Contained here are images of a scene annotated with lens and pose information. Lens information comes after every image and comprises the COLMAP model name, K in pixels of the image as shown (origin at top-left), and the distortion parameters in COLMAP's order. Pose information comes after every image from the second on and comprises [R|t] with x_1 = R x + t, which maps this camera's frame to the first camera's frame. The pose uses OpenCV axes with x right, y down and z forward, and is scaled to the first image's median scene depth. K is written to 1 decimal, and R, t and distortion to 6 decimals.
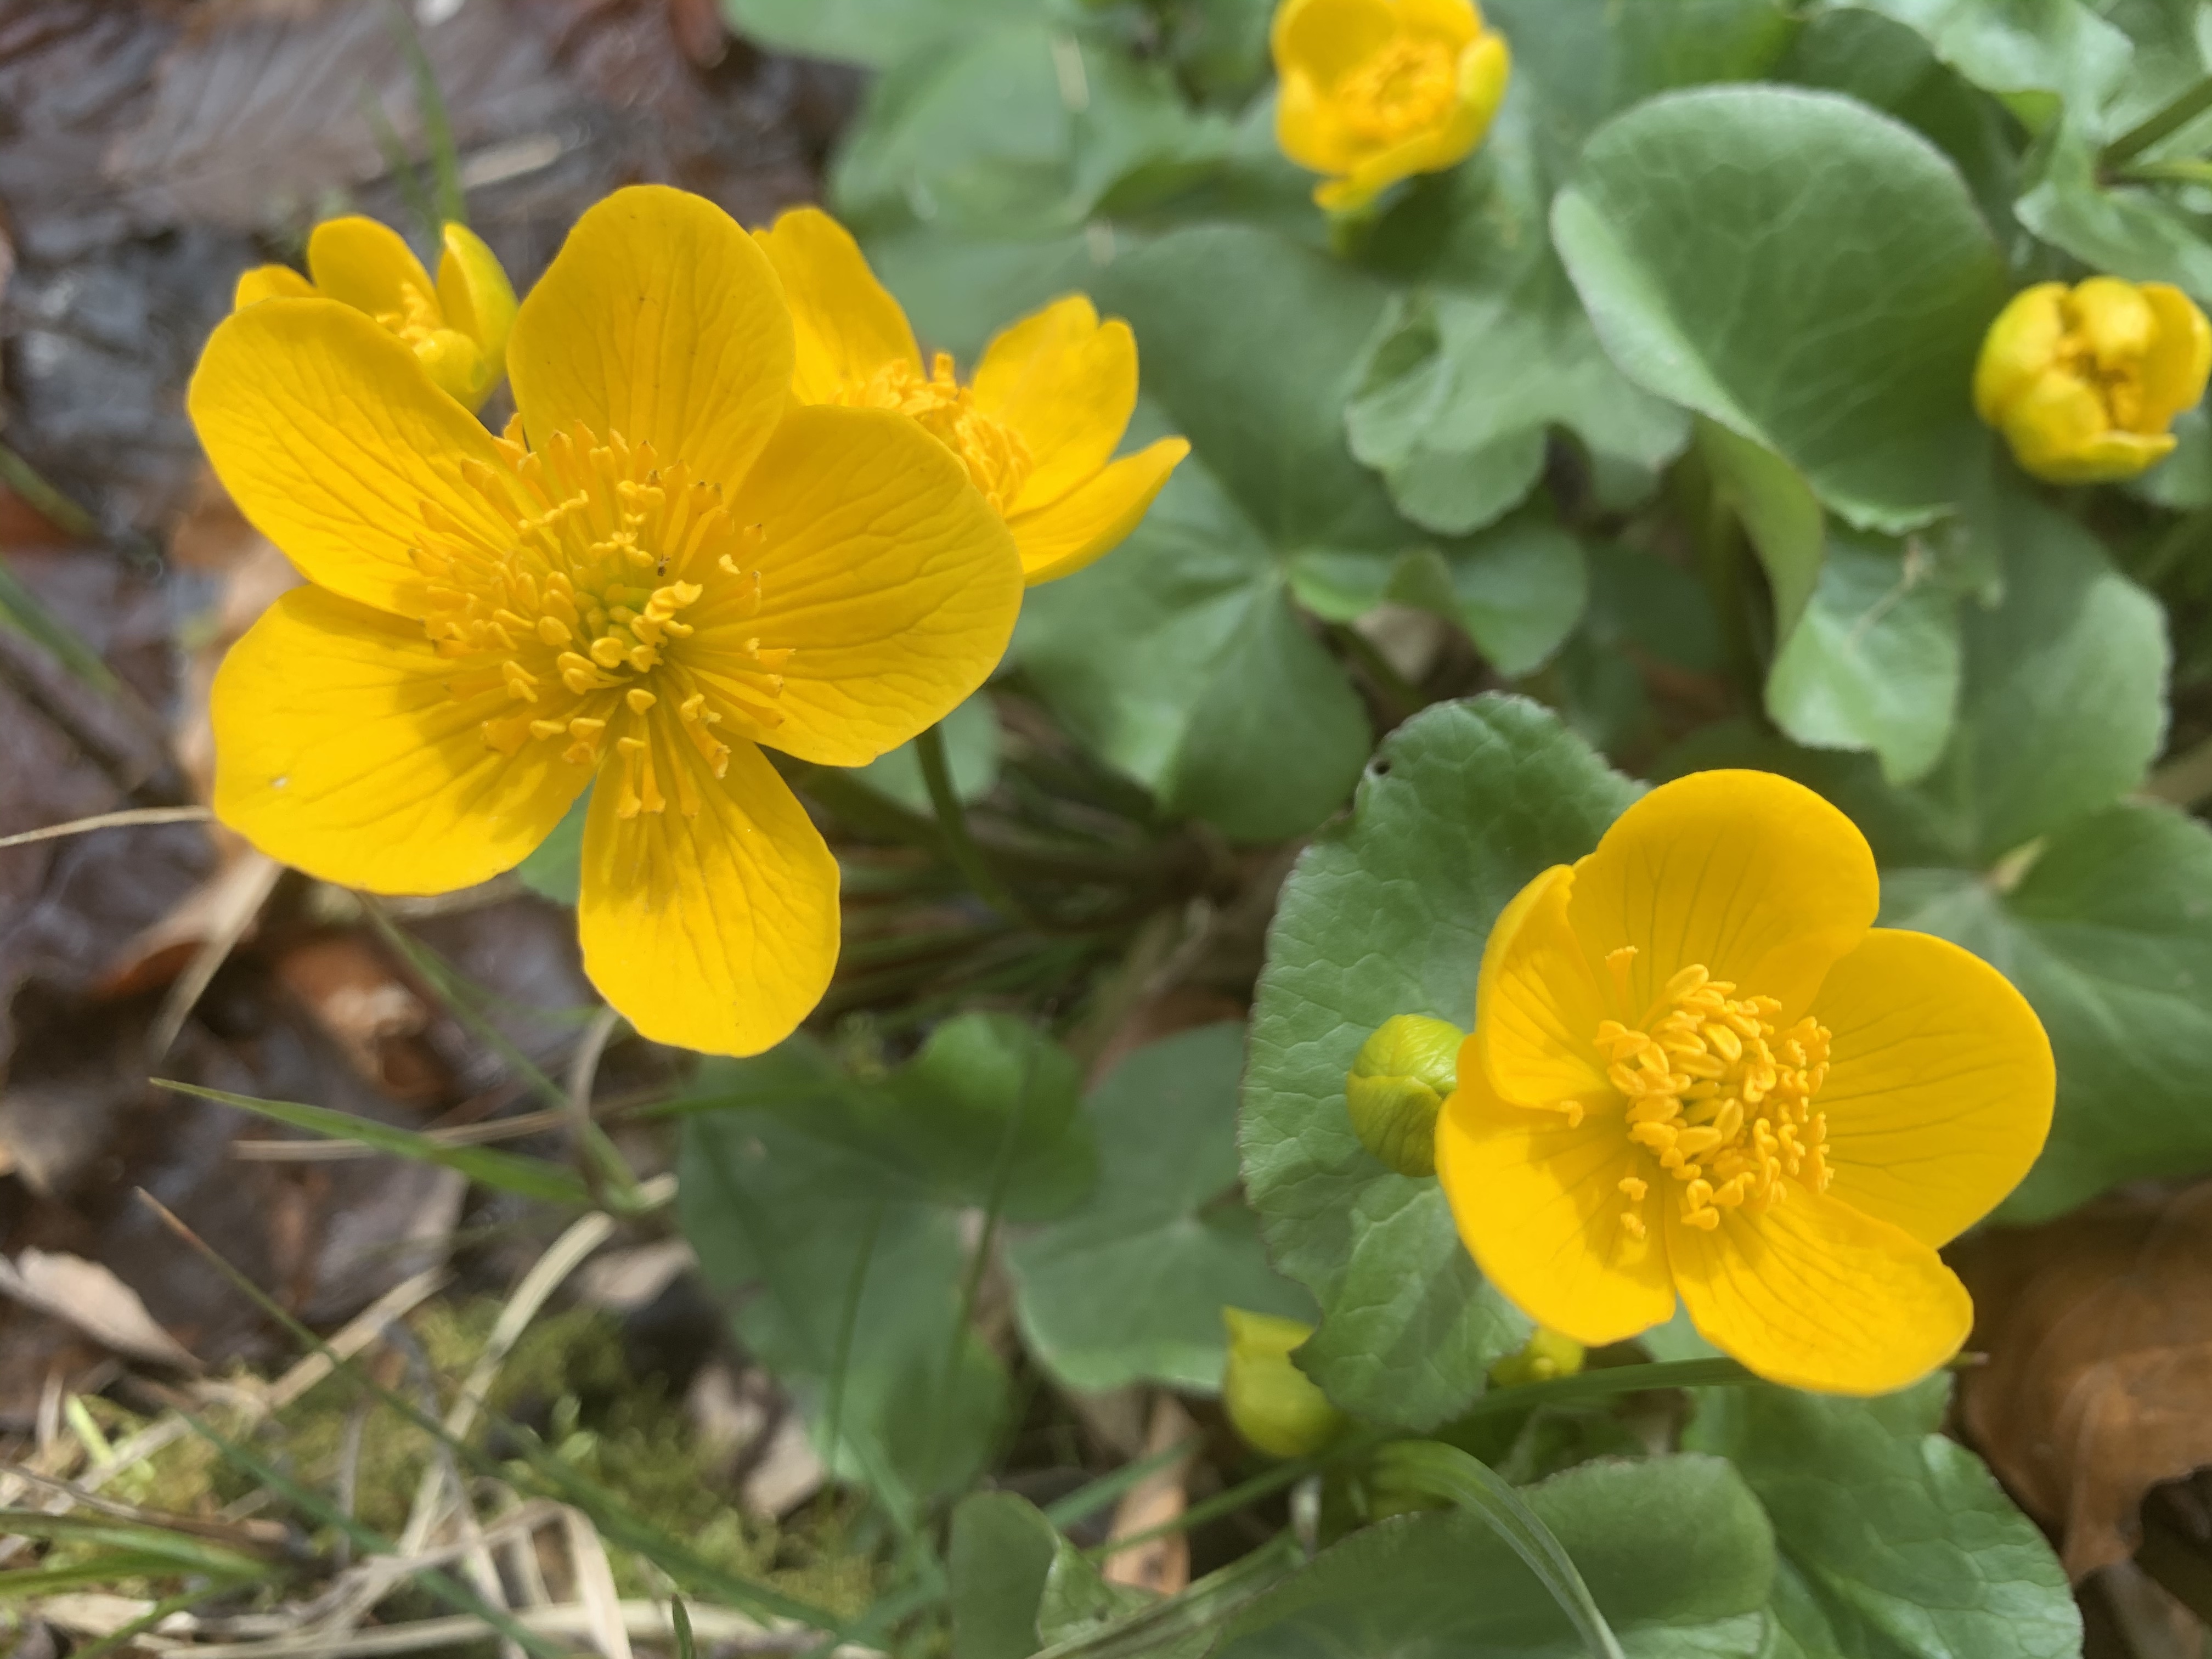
lens RADIAL K [[1650.8, 0, 1303.7], [0, 1650.8, 829.0], [0, 0, 1]] dist [-0.082519, 0.044734]
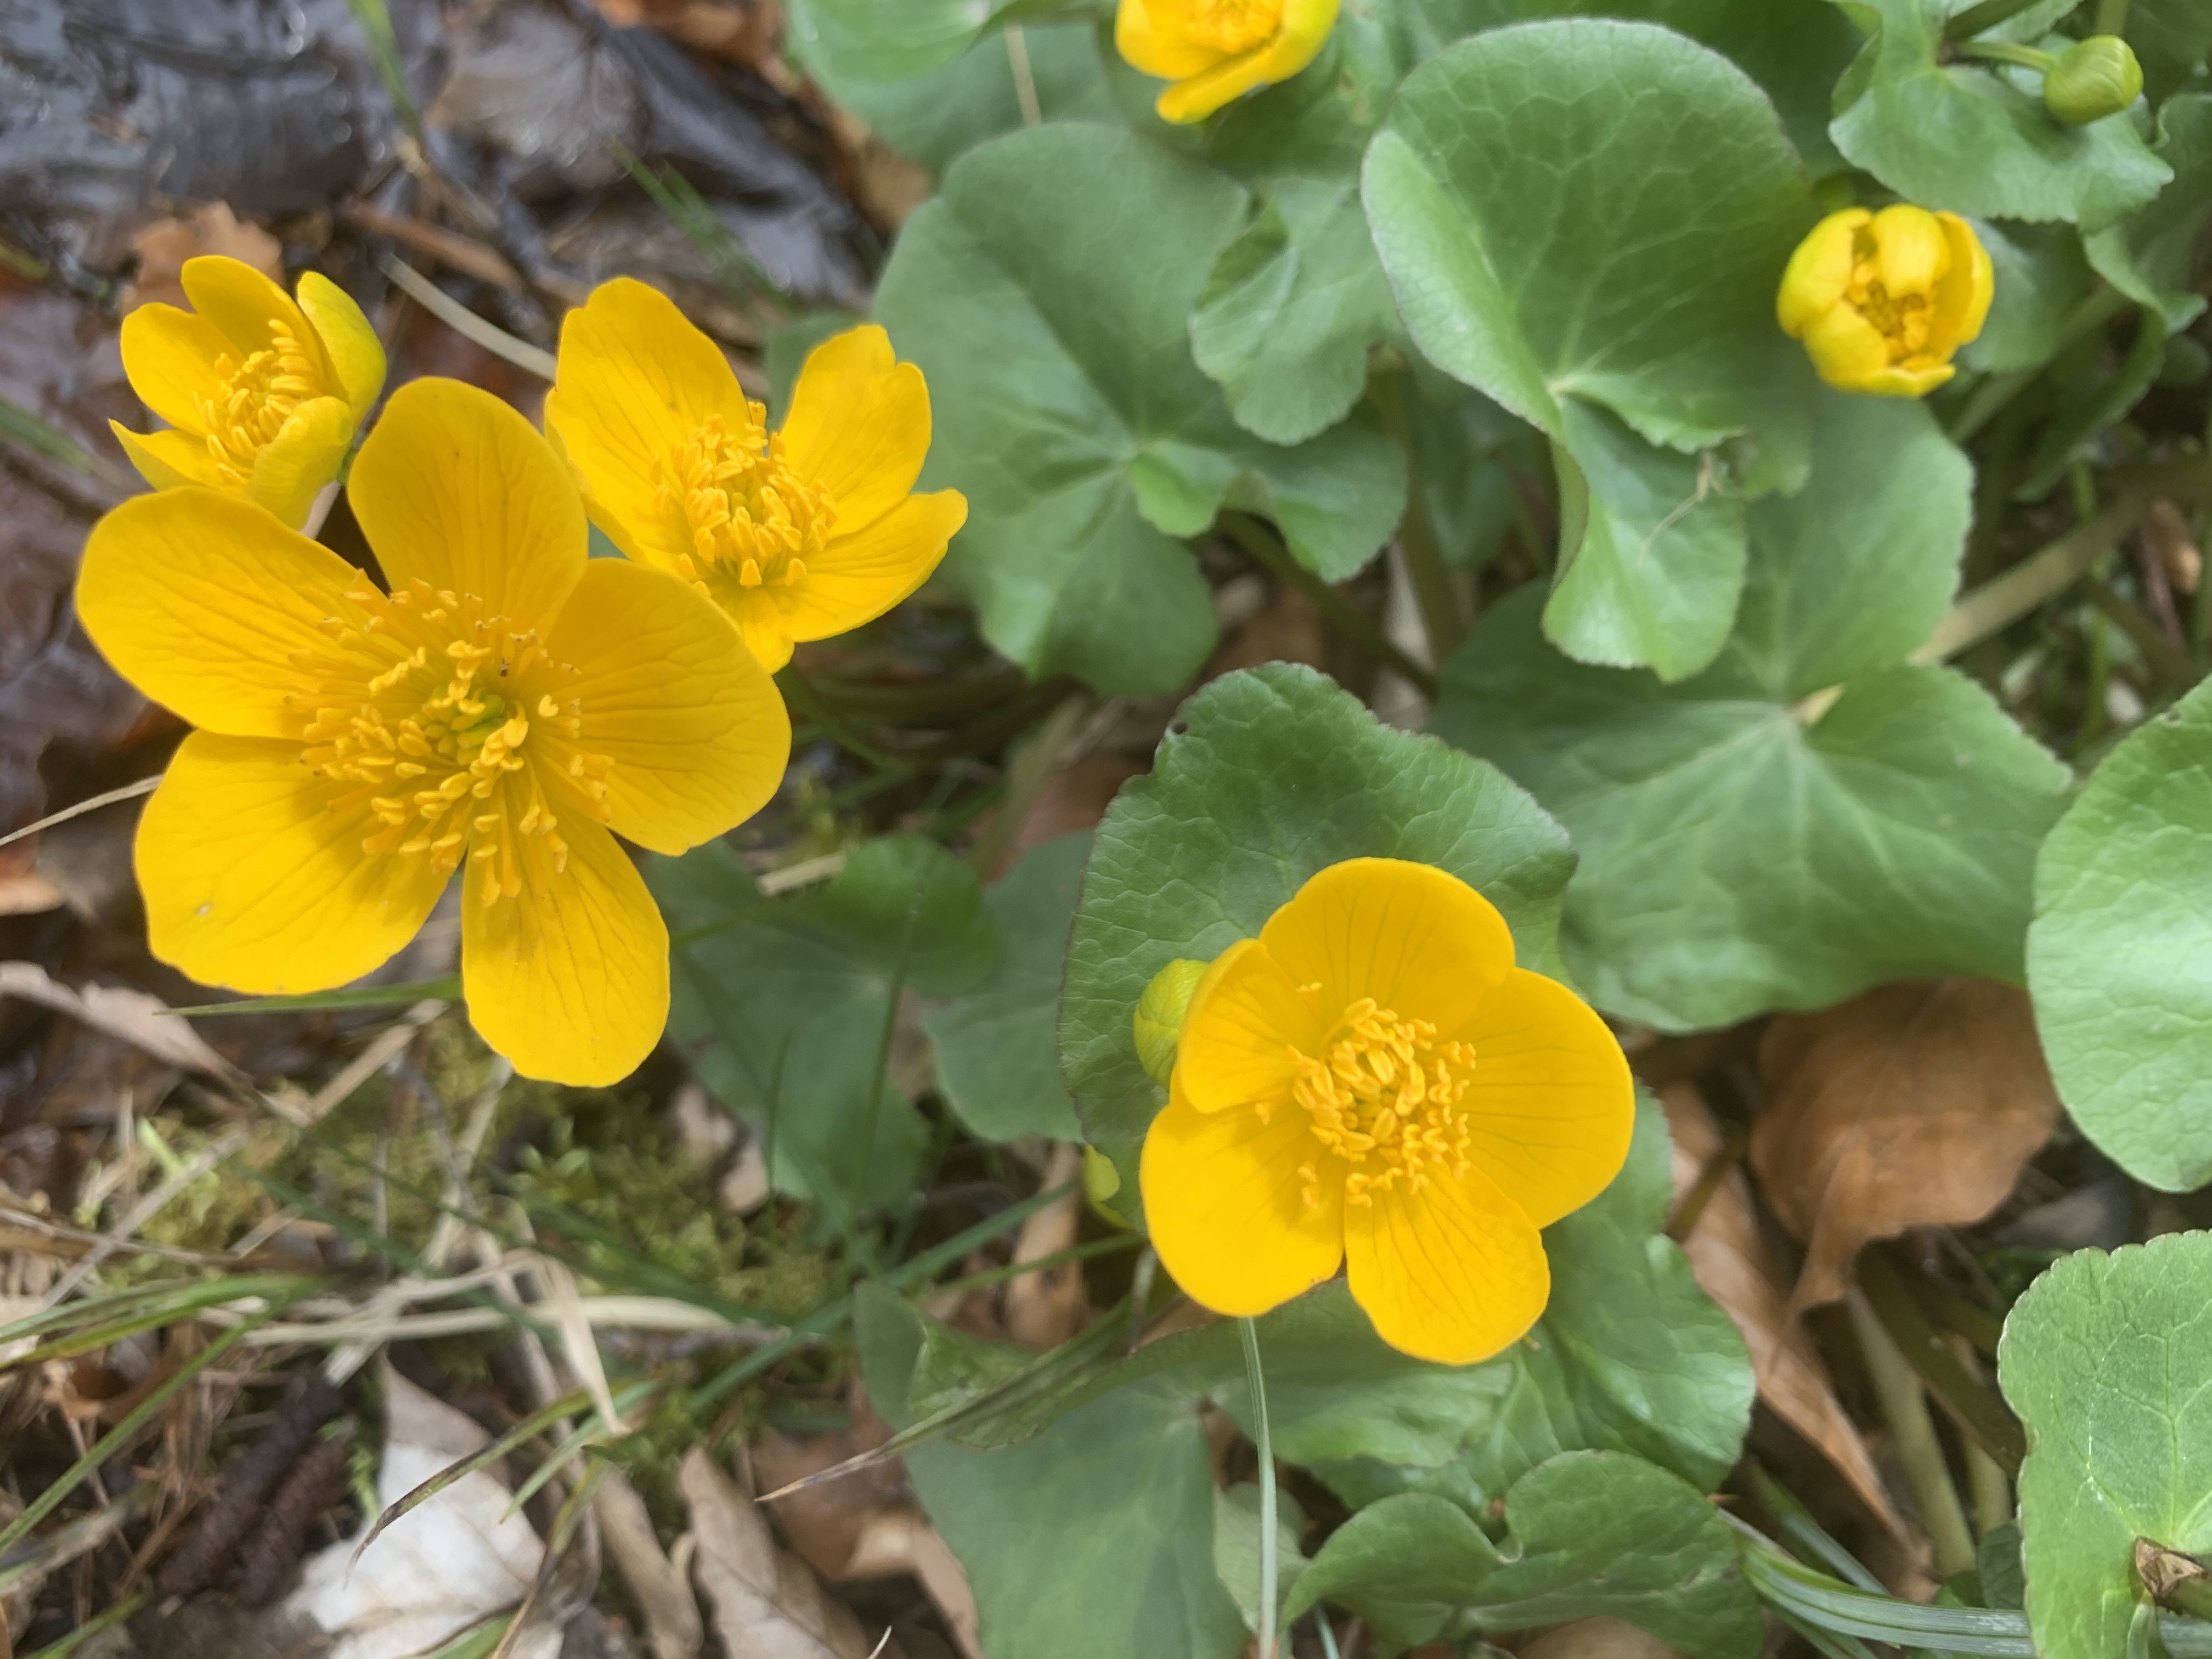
lens RADIAL K [[1582.3, 0, 1306.0], [0, 1582.3, 829.5], [0, 0, 1]] dist [-0.093566, 0.036678]
pose [[0.999845, 0.008017, 0.015693, 0.100950], [-0.011349, 0.974200, 0.225400, -0.180530], [-0.013481, -0.225543, 0.974140, -0.075442]]
